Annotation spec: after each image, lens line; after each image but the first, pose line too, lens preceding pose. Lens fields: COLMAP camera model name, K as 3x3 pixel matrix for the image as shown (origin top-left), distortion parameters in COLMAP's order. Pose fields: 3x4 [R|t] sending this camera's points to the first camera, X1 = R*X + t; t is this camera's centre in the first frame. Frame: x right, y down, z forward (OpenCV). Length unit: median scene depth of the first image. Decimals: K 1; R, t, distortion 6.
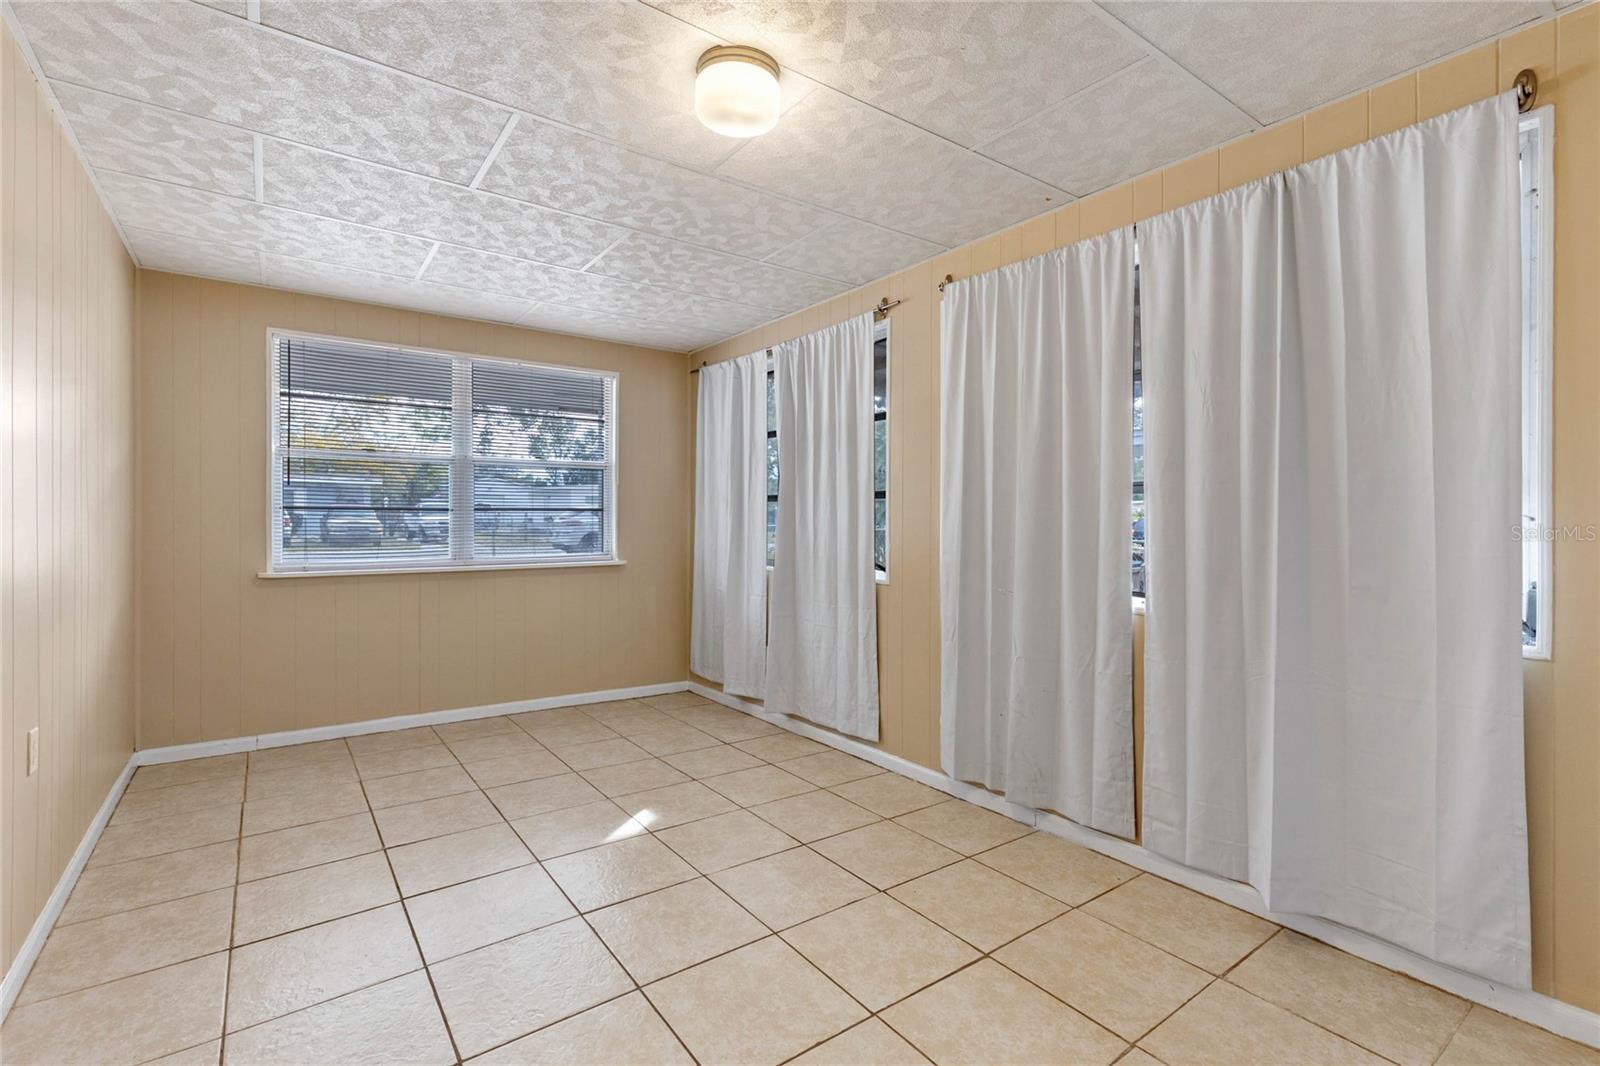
lens RADIAL K [[718.5, 0, 796.0], [0, 718.5, 517.0], [0, 0, 1]] dist [0.004099, -0.001207]
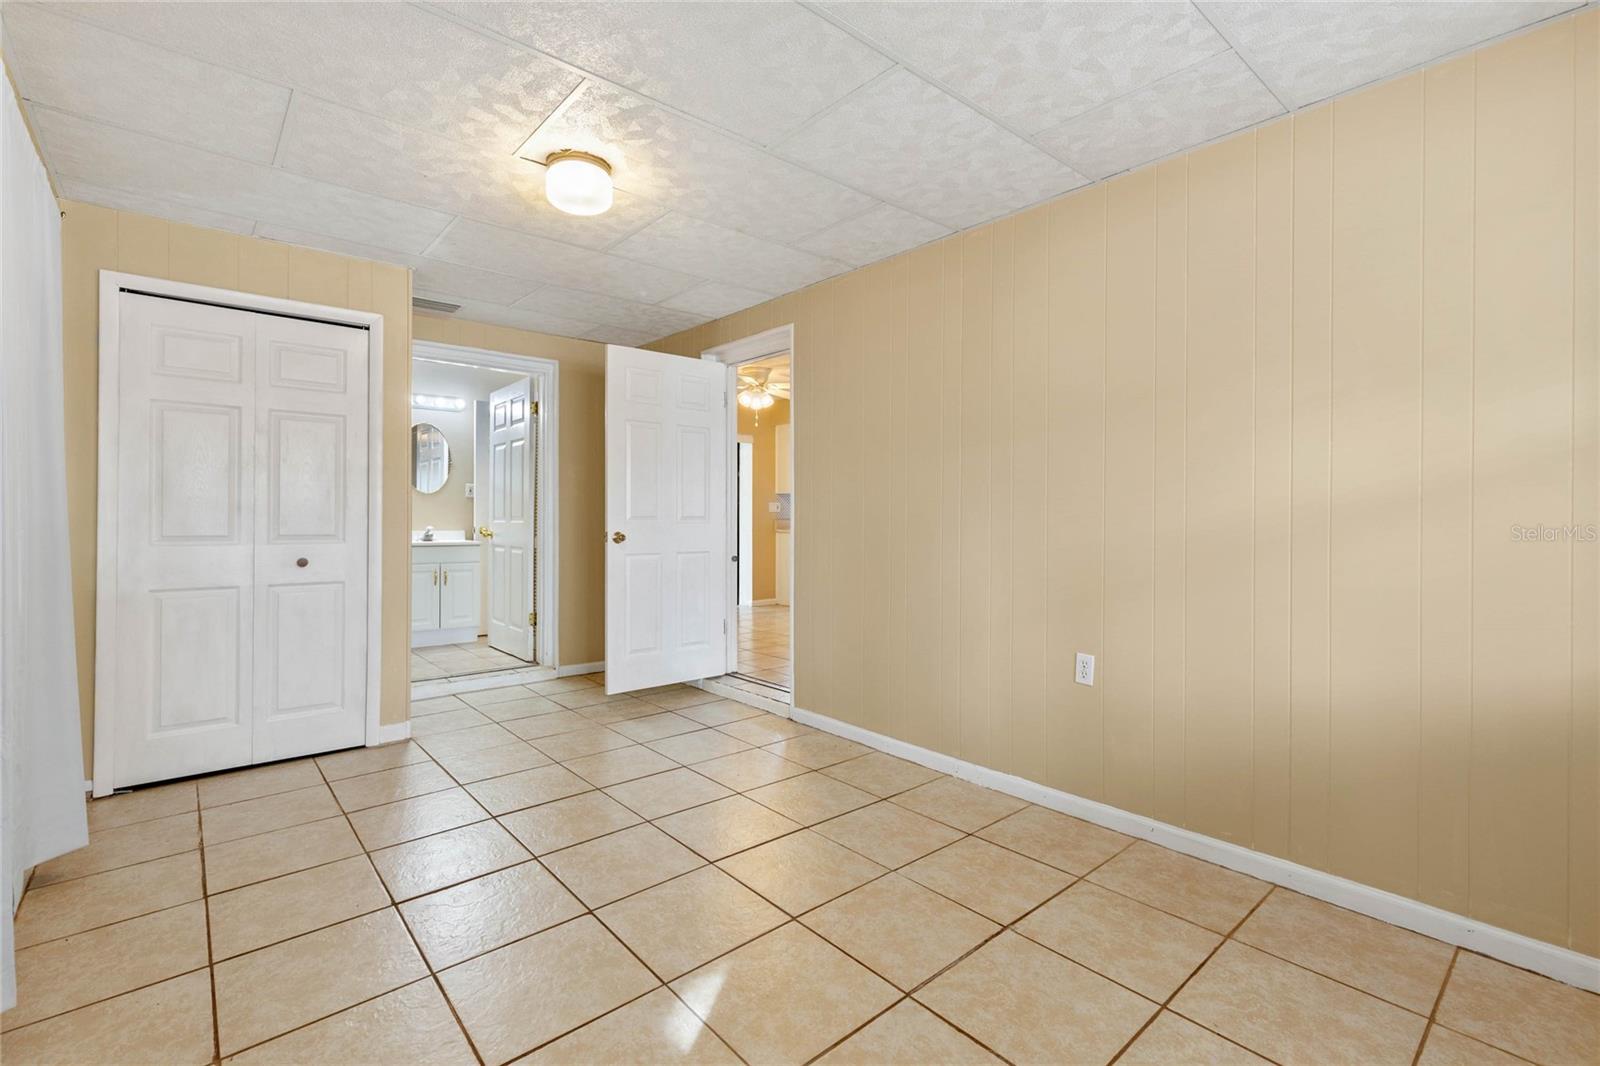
lens RADIAL K [[718.5, 0, 795.7], [0, 718.5, 519.8], [0, 0, 1]] dist [0.004099, -0.001207]
pose [[-0.997102, -0.005708, -0.075856, -0.230611], [-0.006029, 0.999974, 0.004000, 0.016813], [0.075832, 0.004446, -0.997111, 1.424656]]
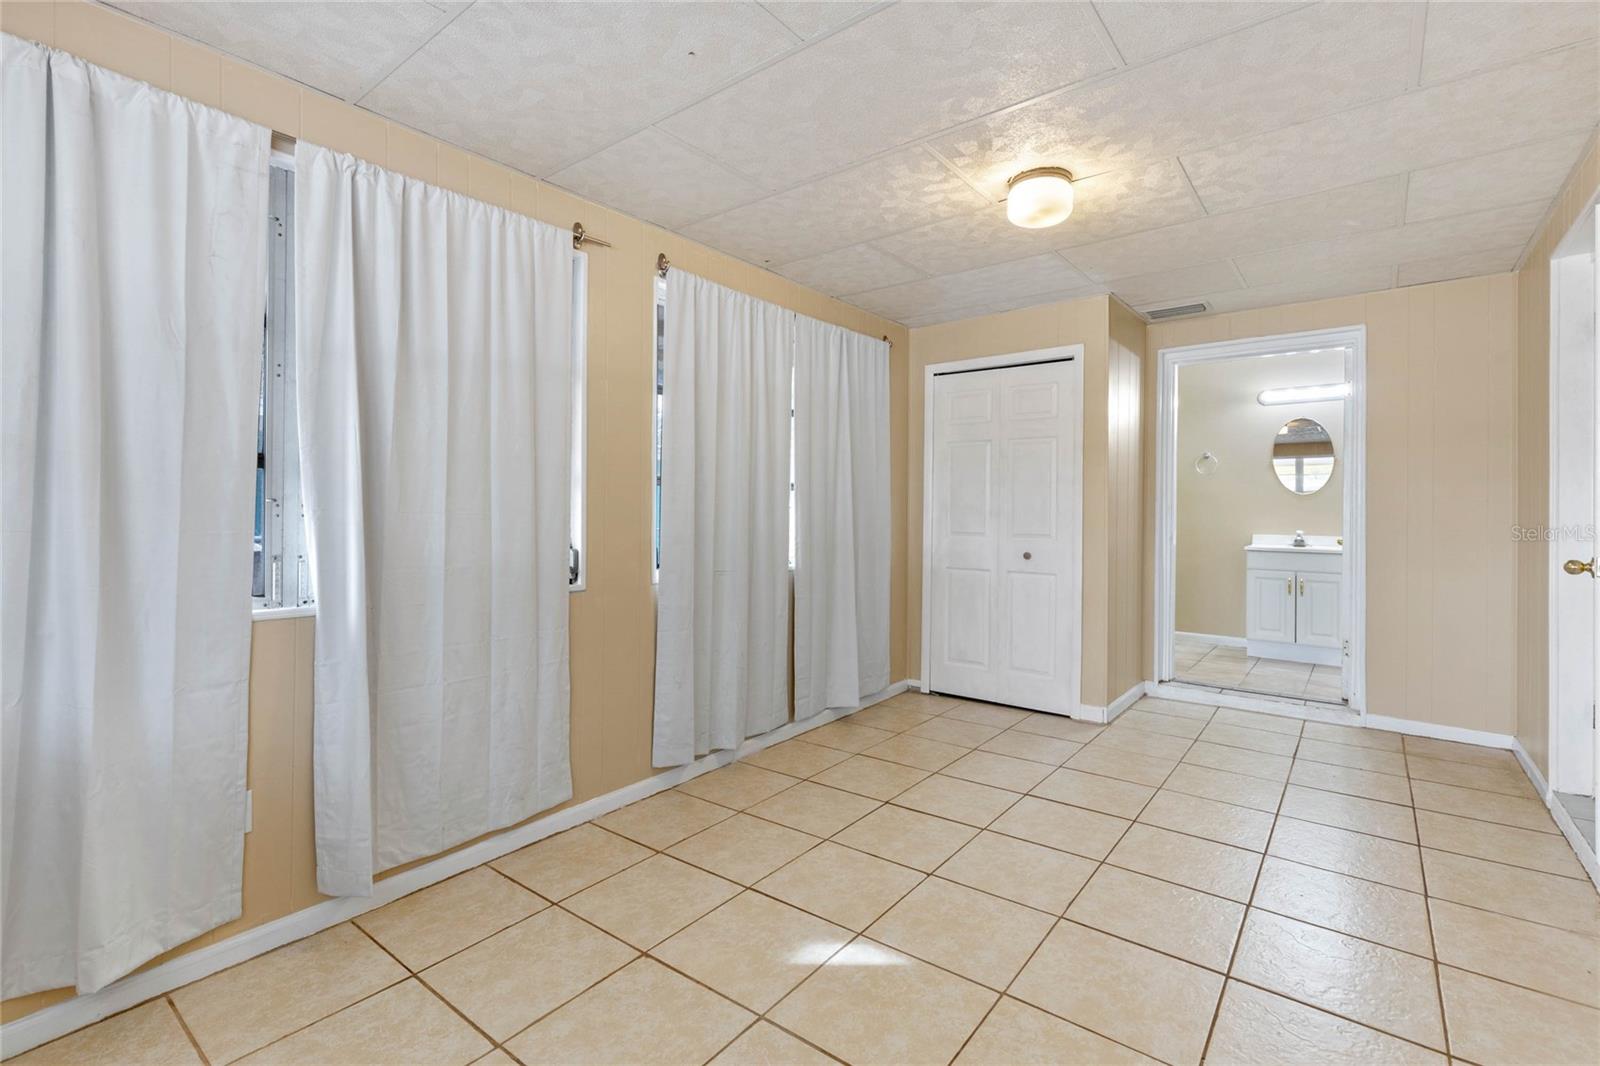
lens RADIAL K [[718.5, 0, 797.4], [0, 718.5, 517.5], [0, 0, 1]] dist [0.004099, -0.001207]
pose [[-0.265232, -0.015768, 0.964056, -0.769353], [-0.007861, 0.999868, 0.014191, 0.000588], [-0.964153, -0.003814, -0.265321, 1.087748]]
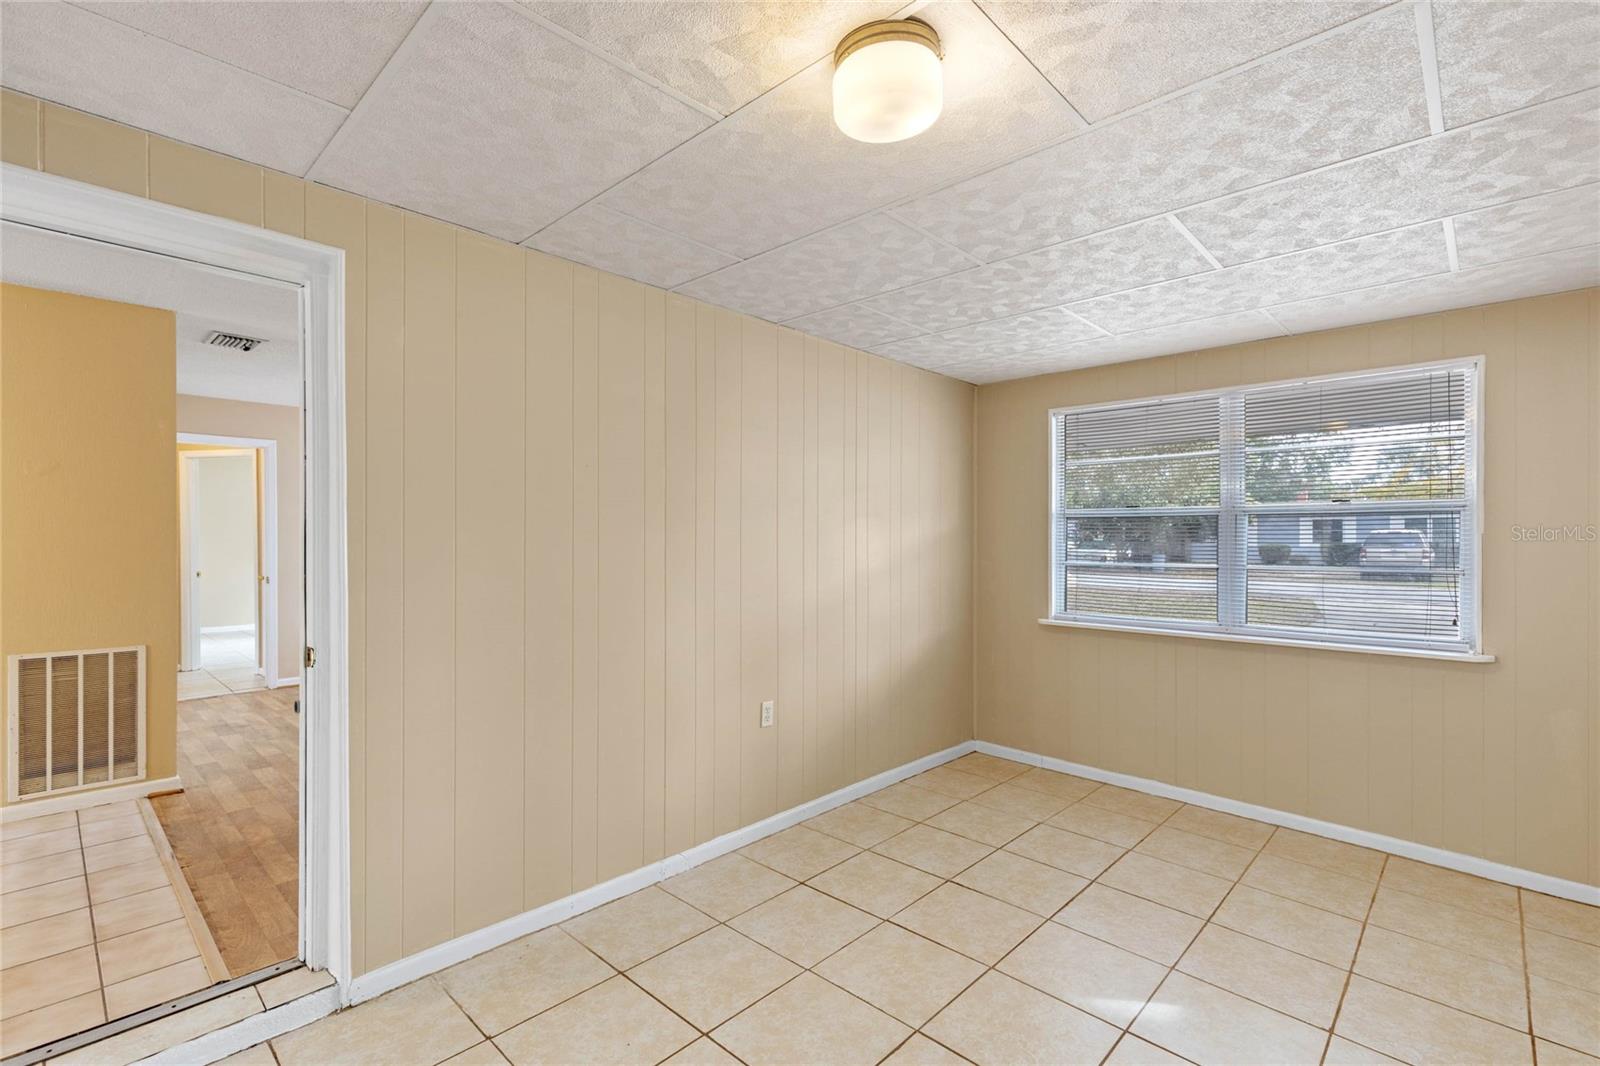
lens RADIAL K [[718.5, 0, 803.8], [0, 718.5, 542.2], [0, 0, 1]] dist [0.004099, -0.001207]
pose [[0.180935, 0.001288, -0.983494, 0.403371], [-0.002665, 0.999996, 0.000820, -0.056360], [0.983491, 0.002473, 0.180938, 0.463788]]
